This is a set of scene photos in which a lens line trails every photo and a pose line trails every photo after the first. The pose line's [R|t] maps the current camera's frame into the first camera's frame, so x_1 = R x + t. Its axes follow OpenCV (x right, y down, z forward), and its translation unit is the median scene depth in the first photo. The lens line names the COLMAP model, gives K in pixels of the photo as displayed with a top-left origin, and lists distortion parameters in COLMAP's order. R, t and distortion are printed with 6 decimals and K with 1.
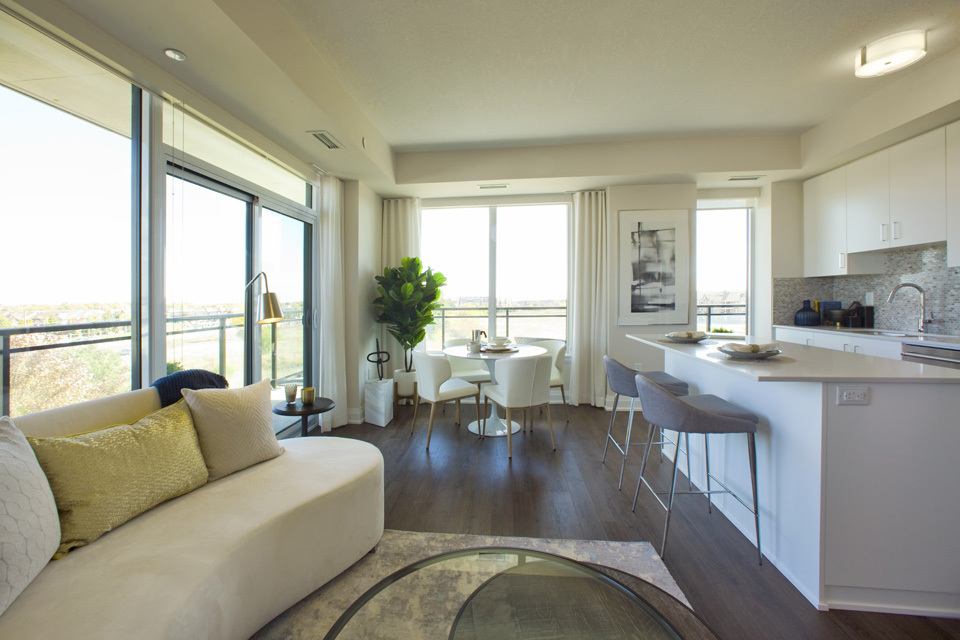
lens RADIAL K [[466.8, 0, 464.9], [0, 466.8, 296.9], [0, 0, 1]] dist [0.002110, 0.002417]
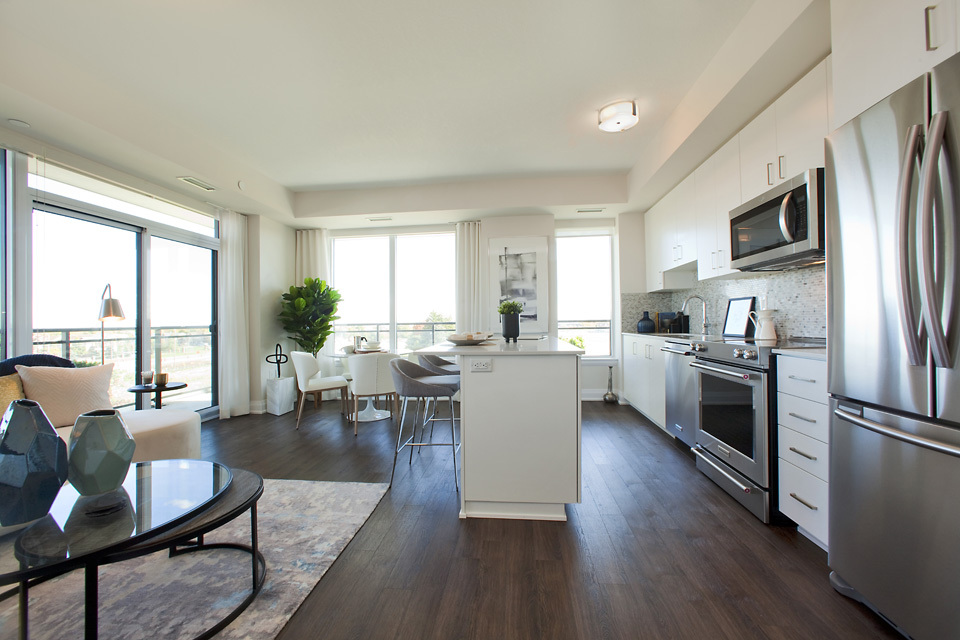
lens RADIAL K [[429.9, 0, 475.5], [0, 429.9, 316.7], [0, 0, 1]] dist [-0.000090, 0.004253]
pose [[0.999959, -0.007063, -0.005631, 0.313206], [0.007006, 0.999926, -0.009972, 0.030433], [0.005701, 0.009932, 0.999934, -0.112812]]
